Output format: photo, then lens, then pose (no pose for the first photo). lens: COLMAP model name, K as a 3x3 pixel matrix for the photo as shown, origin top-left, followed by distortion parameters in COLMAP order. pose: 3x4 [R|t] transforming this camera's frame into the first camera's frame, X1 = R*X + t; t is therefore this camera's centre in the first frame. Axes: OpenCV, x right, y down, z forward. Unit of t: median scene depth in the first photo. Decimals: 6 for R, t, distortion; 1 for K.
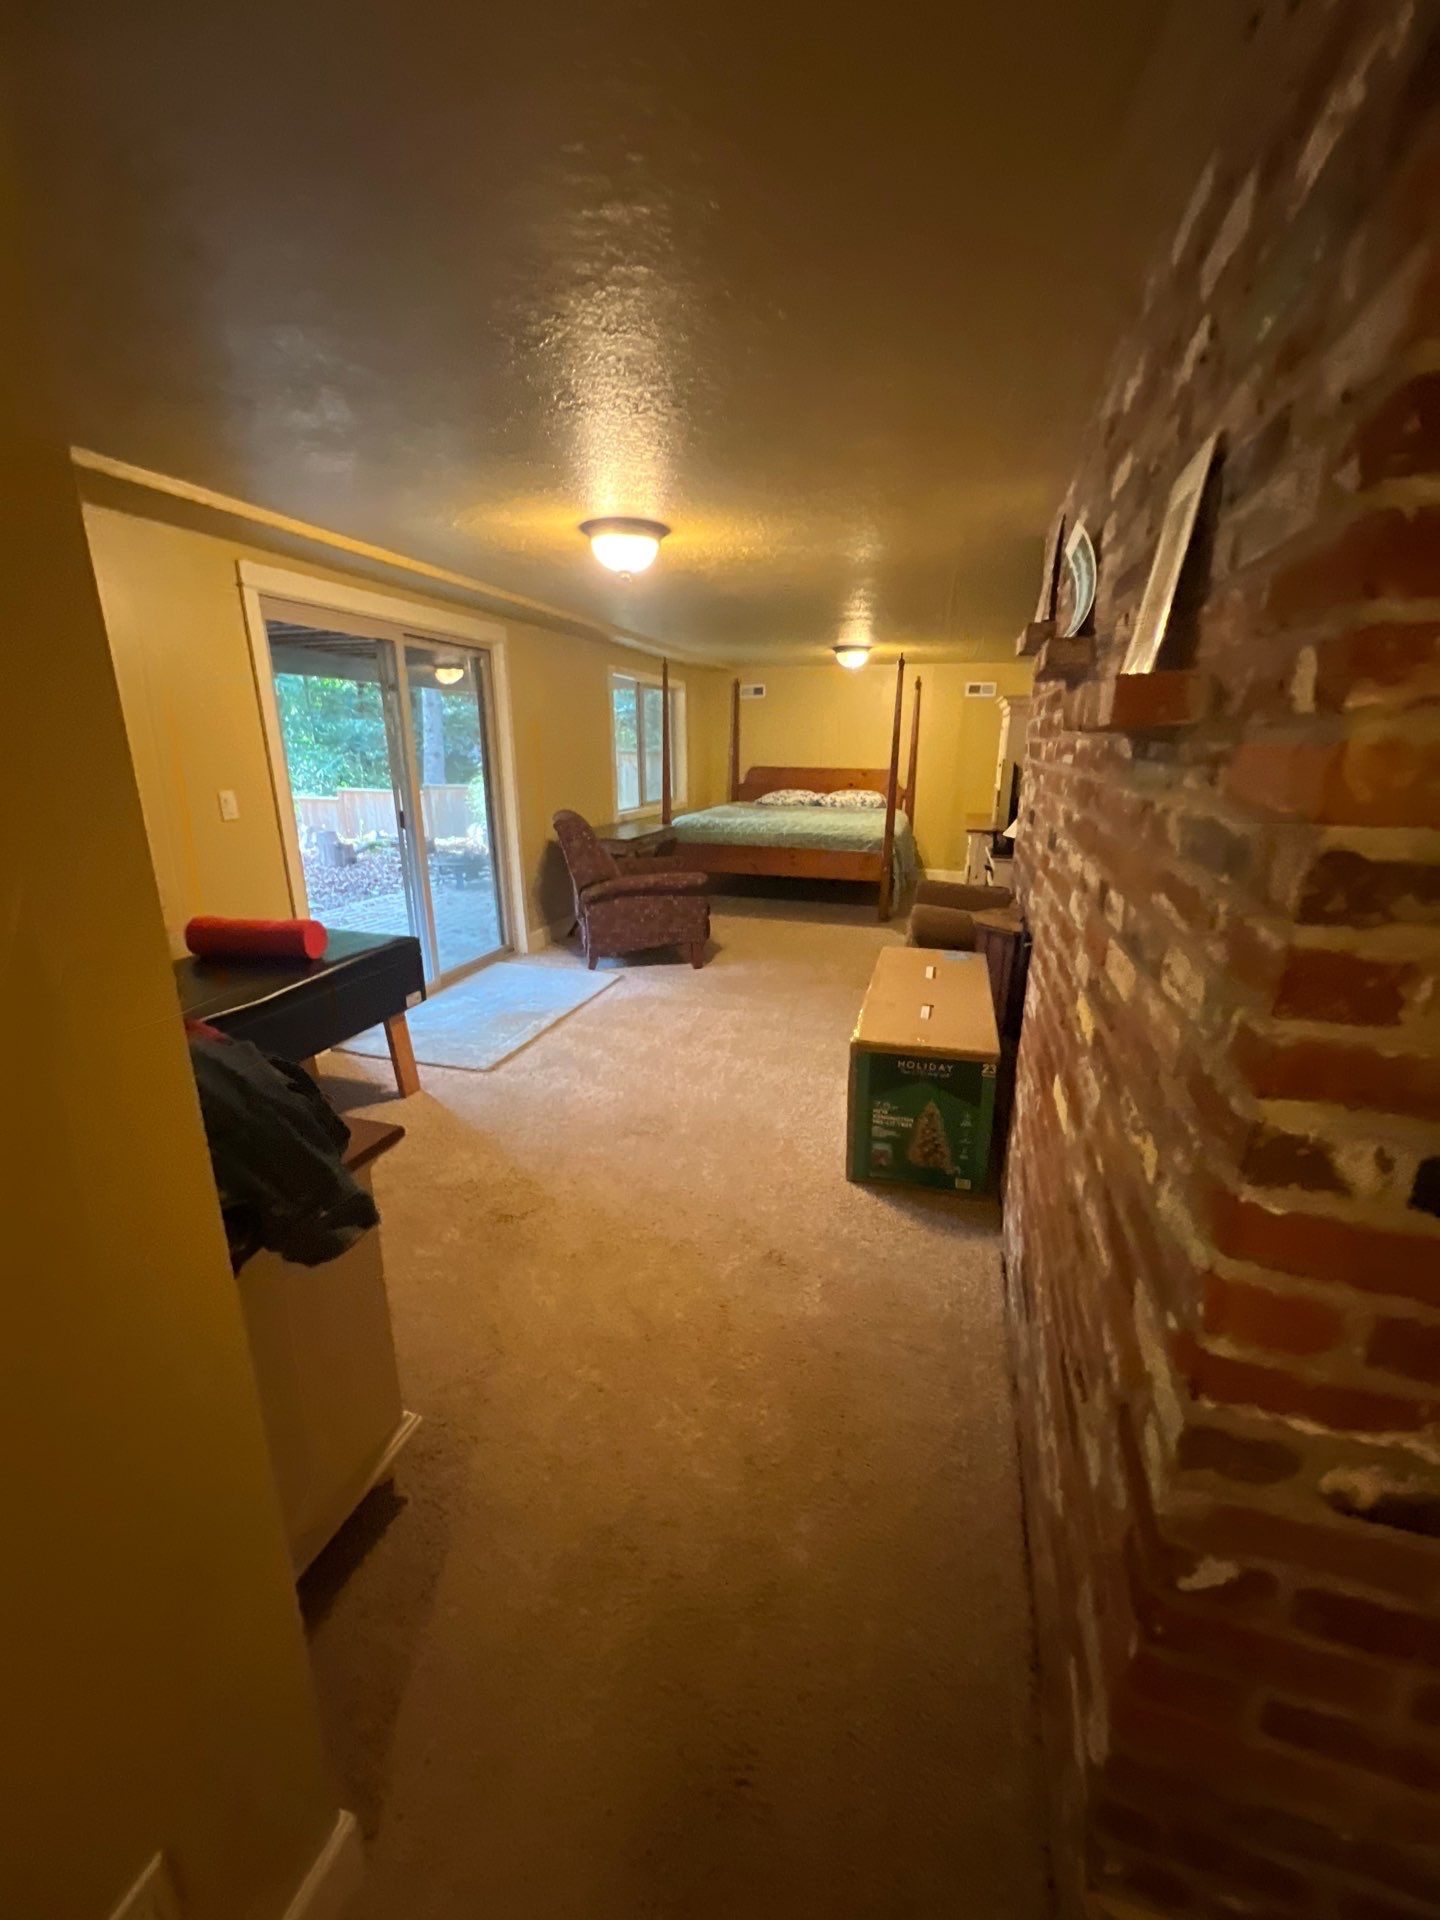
lens RADIAL K [[775.9, 0, 723.7], [0, 775.9, 962.0], [0, 0, 1]] dist [-0.004280, -0.000105]
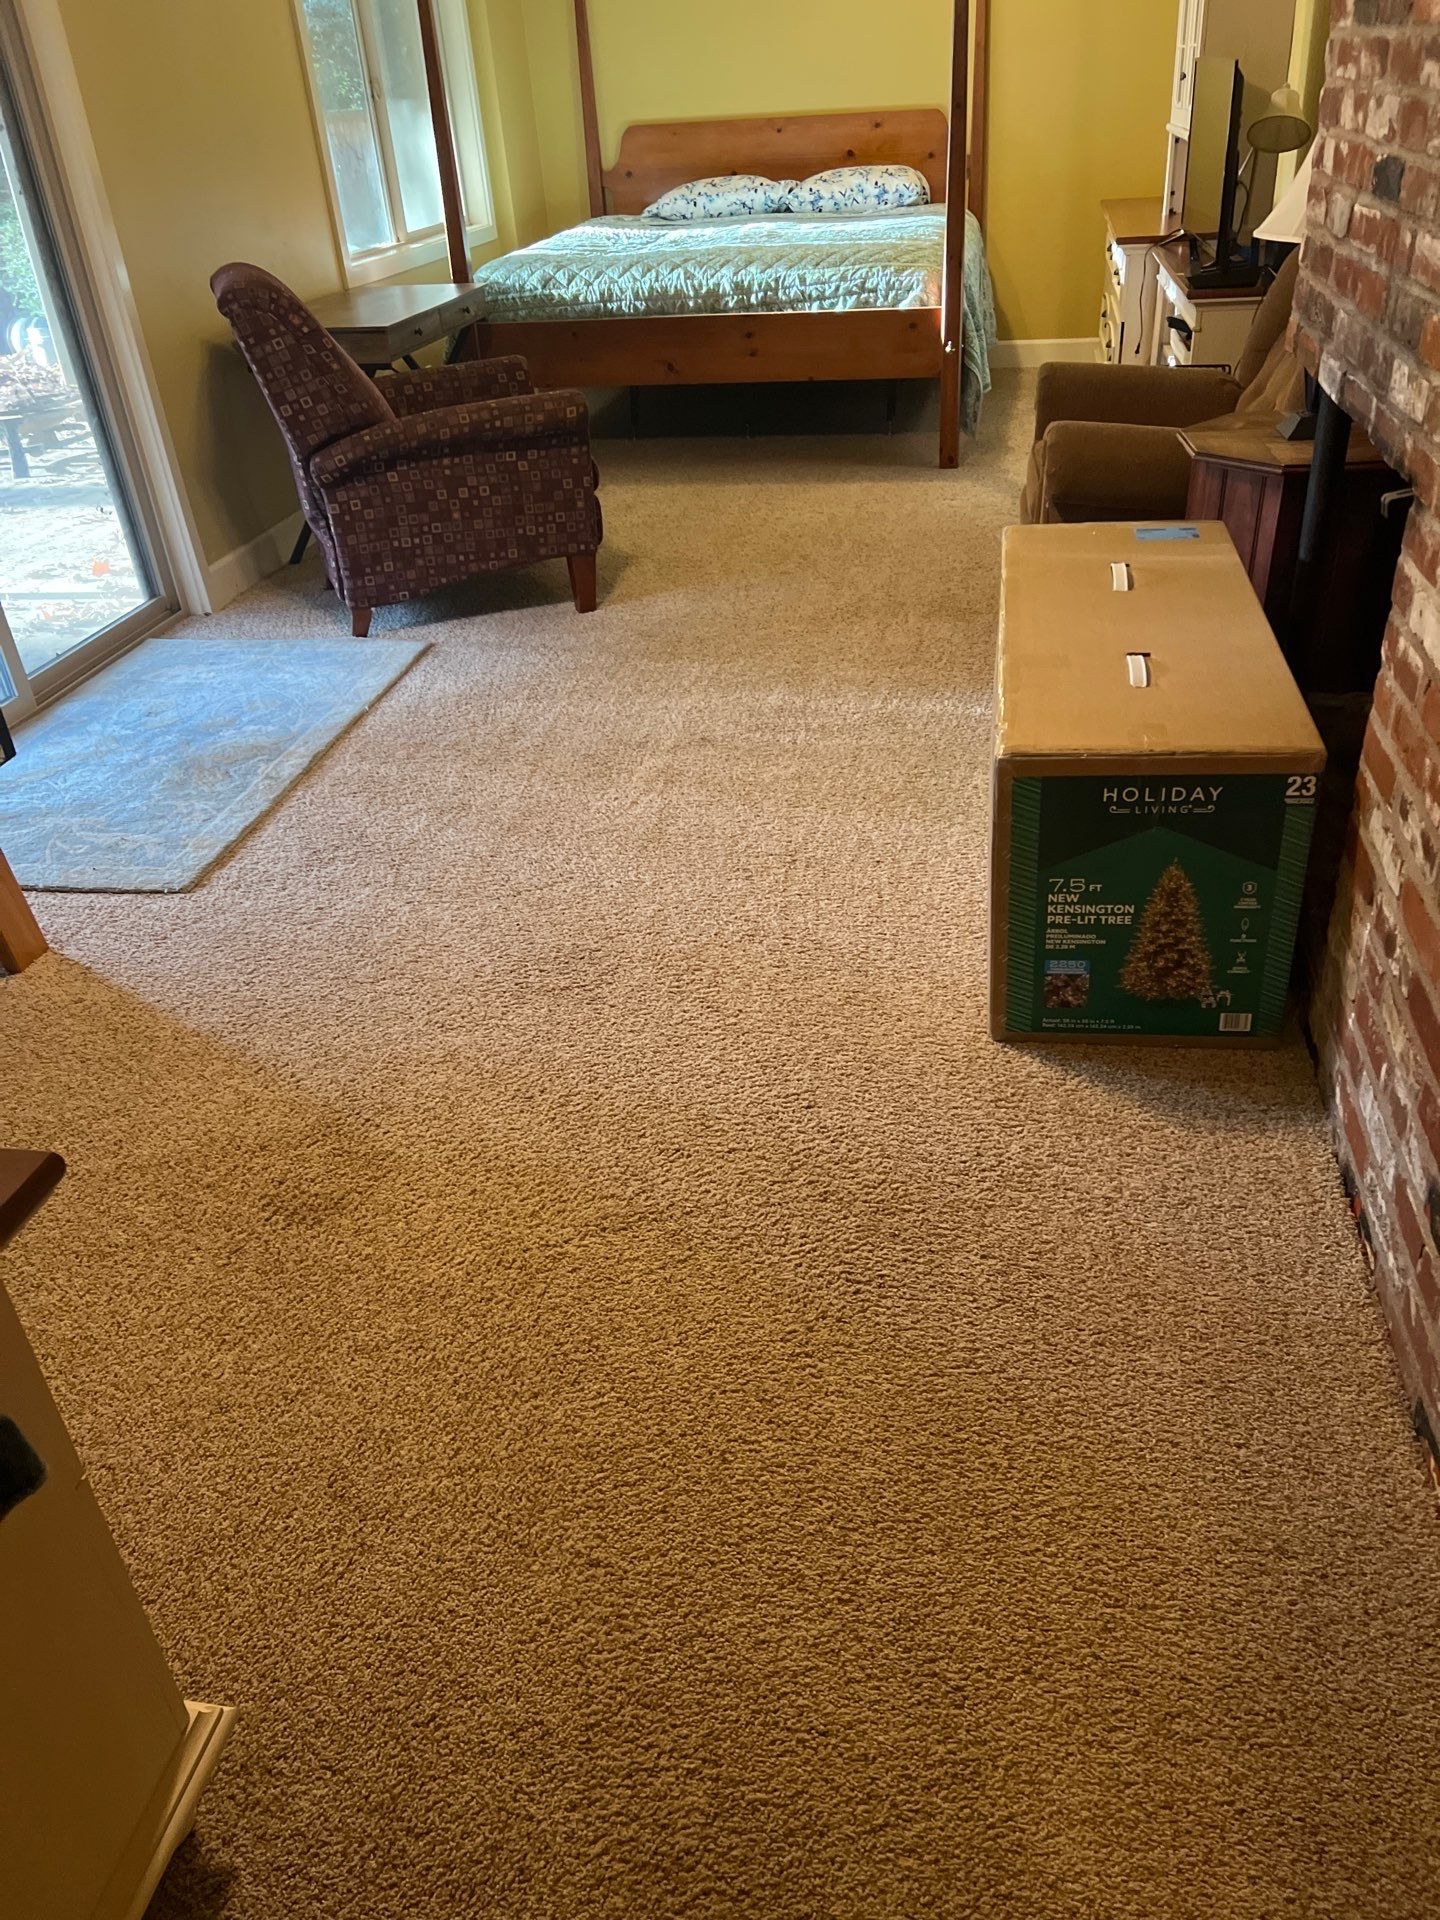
lens RADIAL K [[1459.0, 0, 745.2], [0, 1459.0, 986.9], [0, 0, 1]] dist [0.041730, -0.047102]
pose [[0.990085, -0.120528, 0.072149, -0.034653], [0.096143, 0.955896, 0.277524, -0.012097], [-0.102416, -0.267835, 0.958006, 0.085005]]
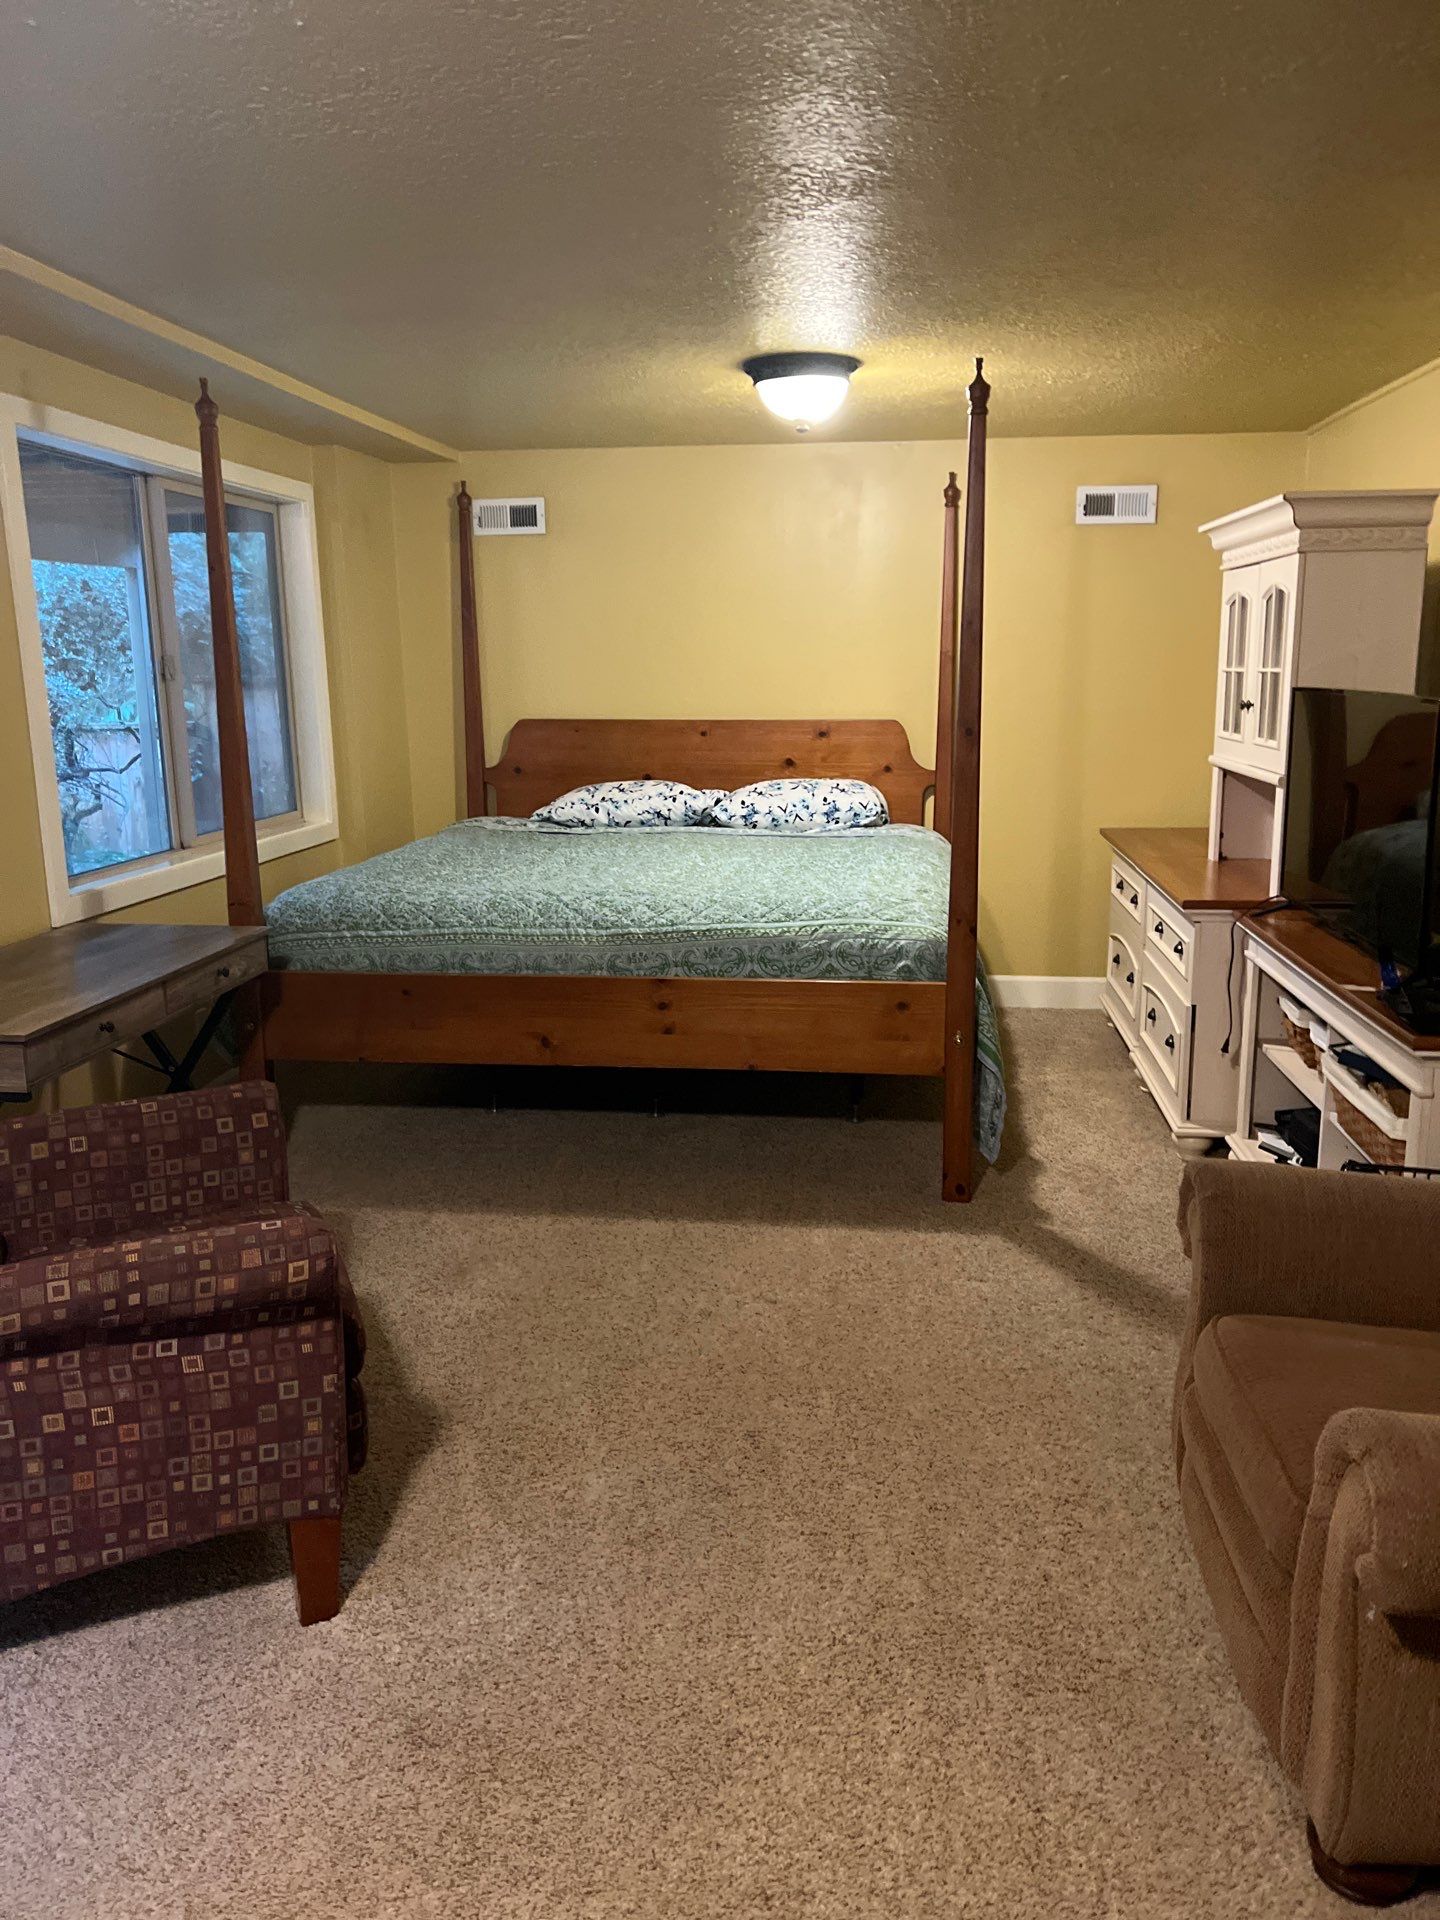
lens RADIAL K [[1459.0, 0, 739.3], [0, 1459.0, 971.3], [0, 0, 1]] dist [0.041730, -0.047102]
pose [[0.983740, -0.055724, 0.170734, 0.027666], [0.067003, 0.995885, -0.061027, -0.165009], [-0.166631, 0.071475, 0.983425, 0.601716]]
